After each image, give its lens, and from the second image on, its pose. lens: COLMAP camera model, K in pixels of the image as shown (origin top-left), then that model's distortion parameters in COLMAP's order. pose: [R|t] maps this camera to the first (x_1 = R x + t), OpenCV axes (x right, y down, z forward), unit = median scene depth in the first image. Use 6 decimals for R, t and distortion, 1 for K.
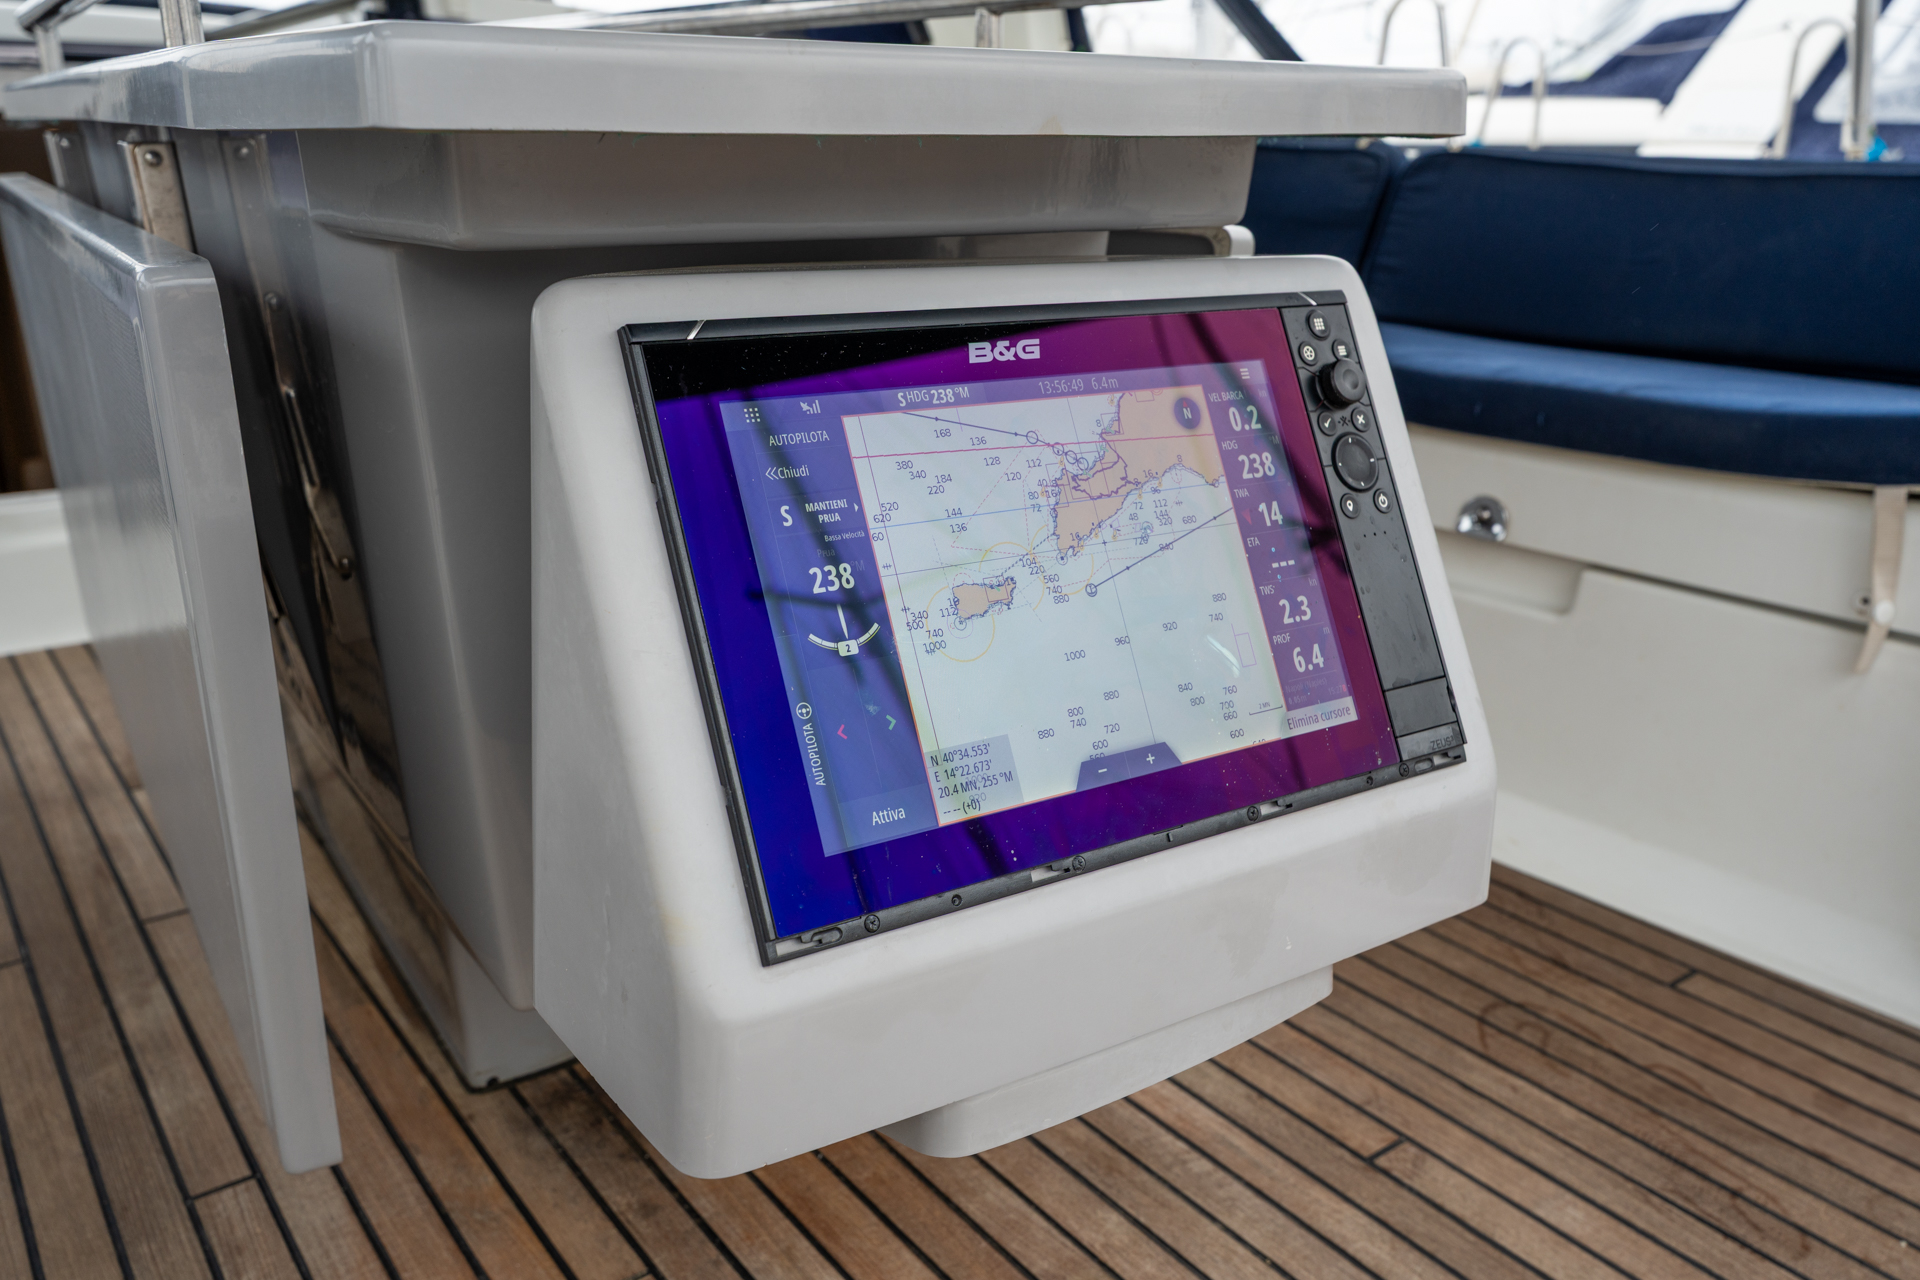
lens RADIAL K [[1550.3, 0, 960.0], [0, 1550.3, 640.0], [0, 0, 1]] dist [0.002306, 0.000683]
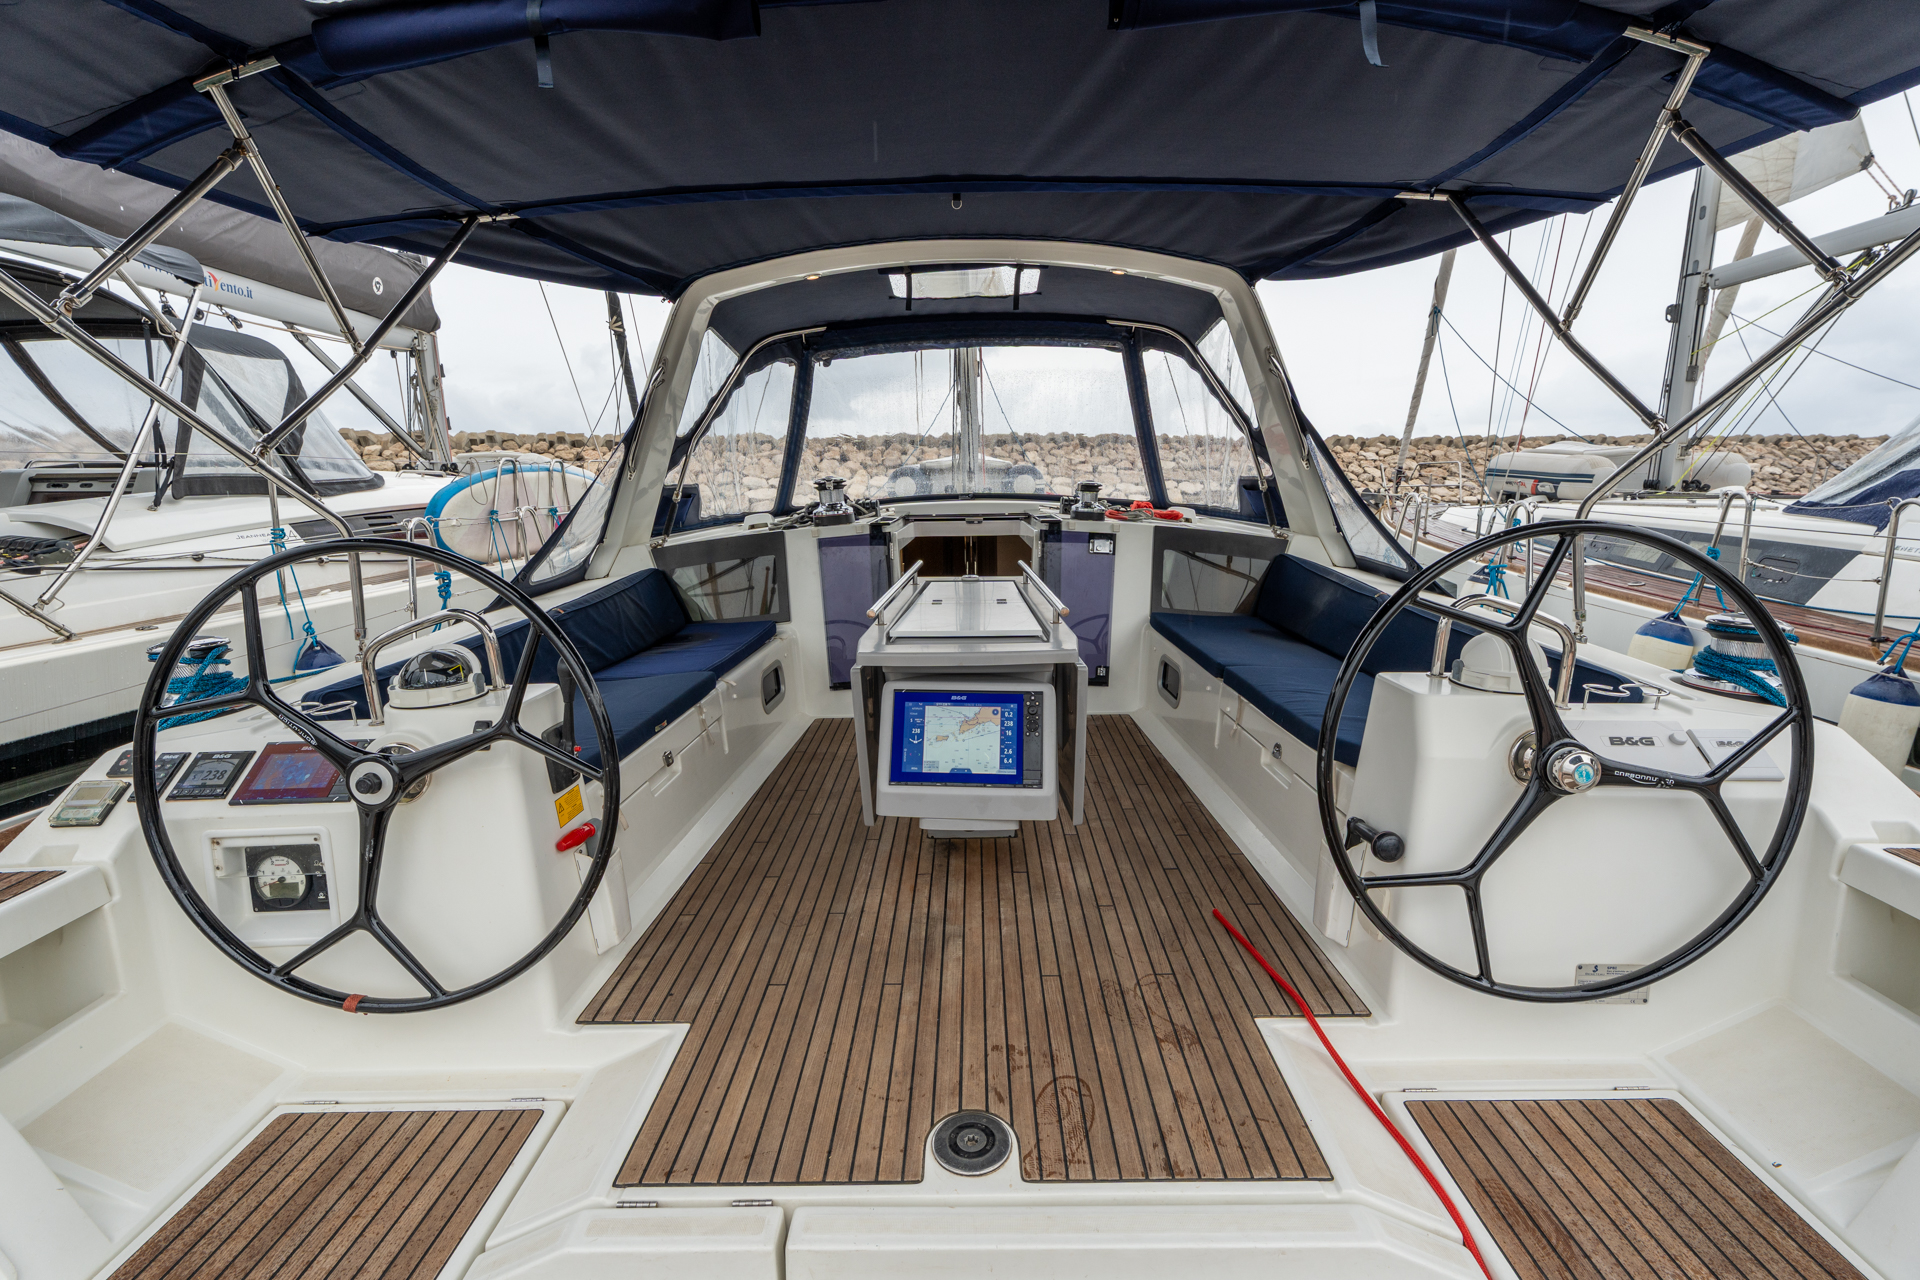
lens RADIAL K [[874.6, 0, 961.6], [0, 874.6, 620.0], [0, 0, 1]] dist [-0.000344, -0.000429]
pose [[0.800567, 0.079665, -0.593924, 1.972302], [-0.167228, 0.981449, -0.093766, -0.164565], [0.575436, 0.174387, 0.799039, -1.699309]]
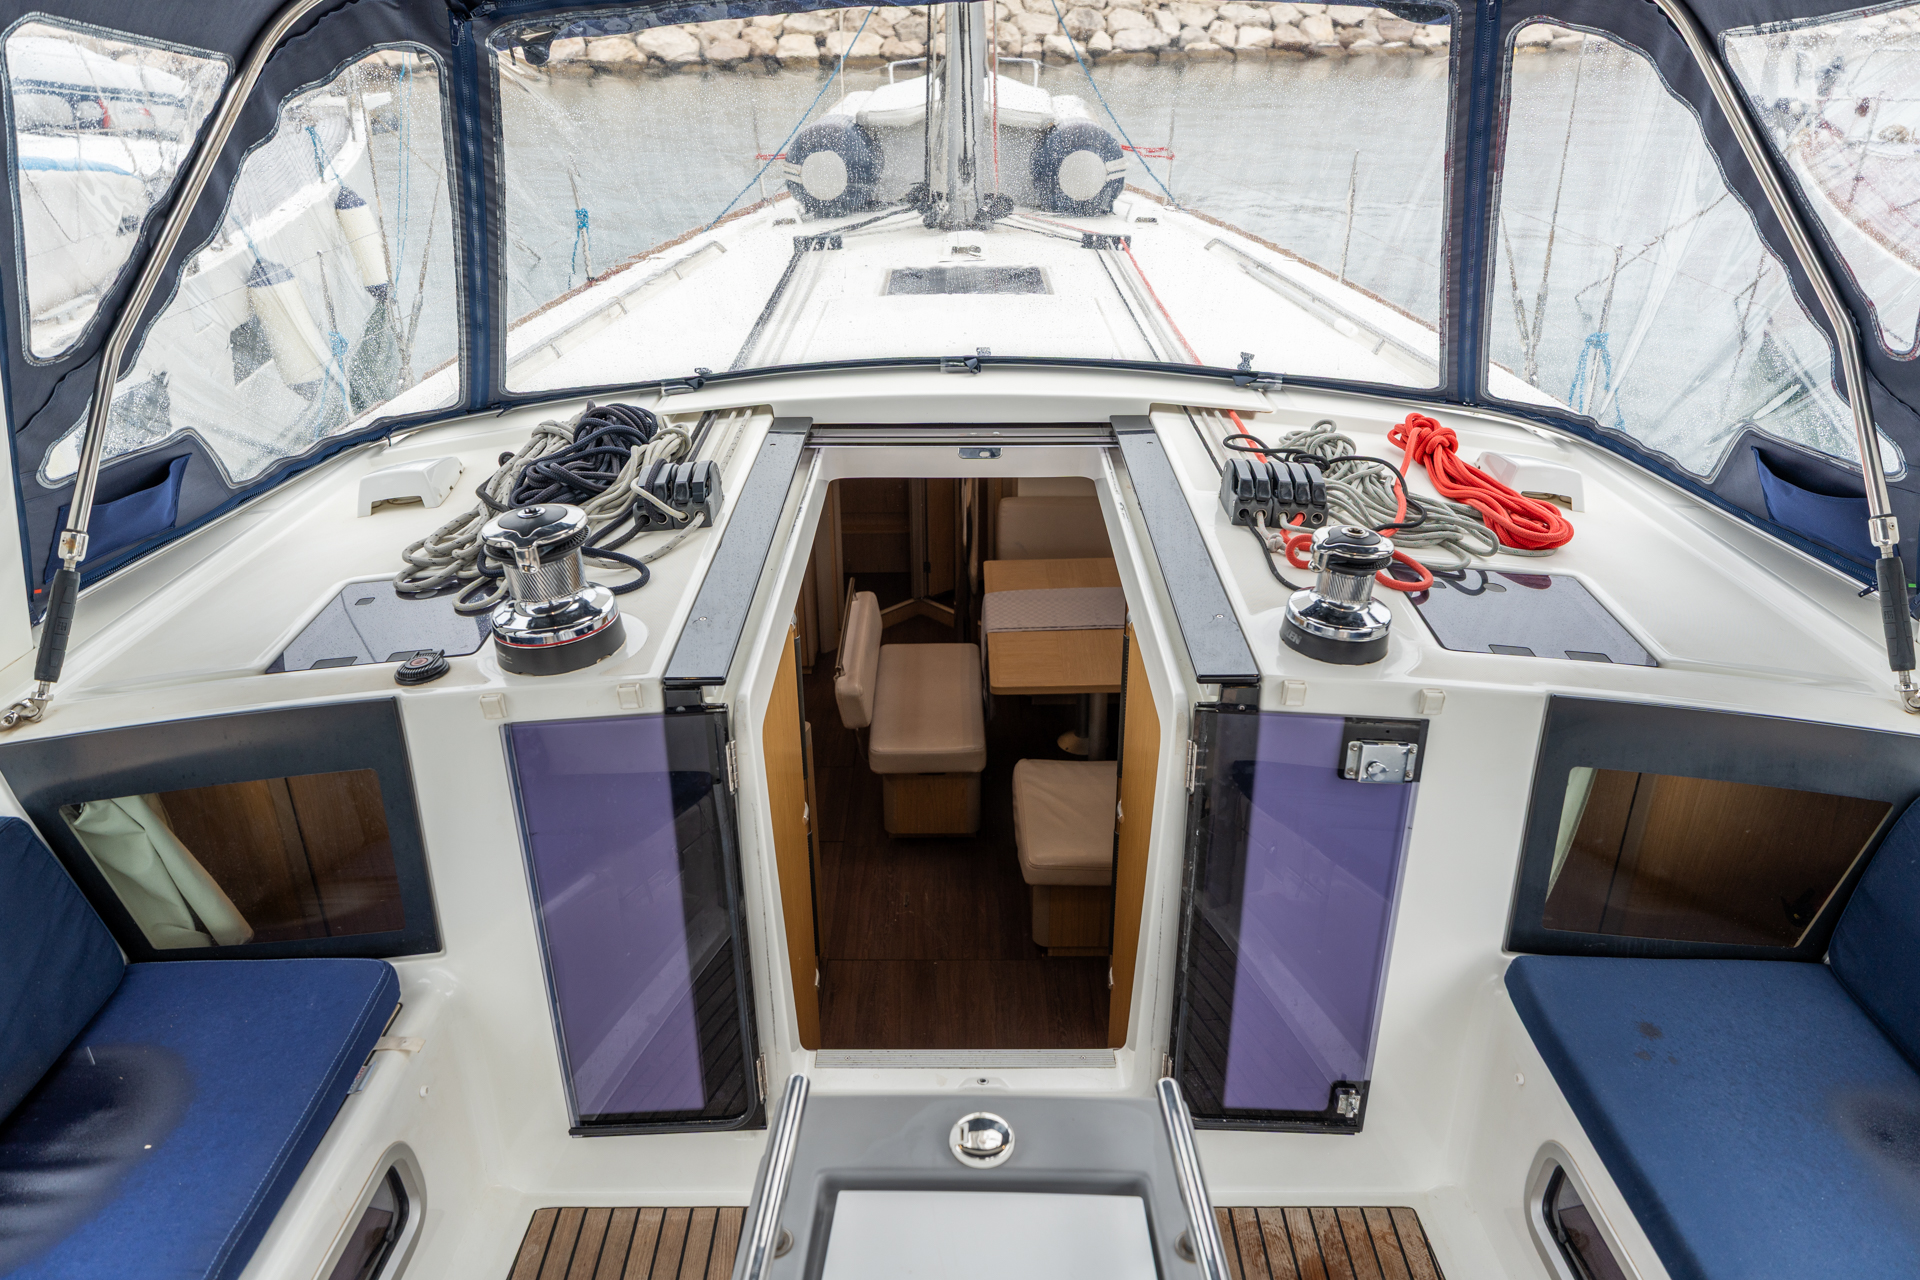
lens RADIAL K [[1341.2, 0, 960.0], [0, 1341.2, 640.0], [0, 0, 1]] dist [-0.000055, 0.000477]
pose [[0.803325, 0.260541, -0.535525, -0.199100], [-0.179025, 0.963281, 0.200100, -2.180116], [0.567995, -0.064873, 0.820471, 0.713761]]
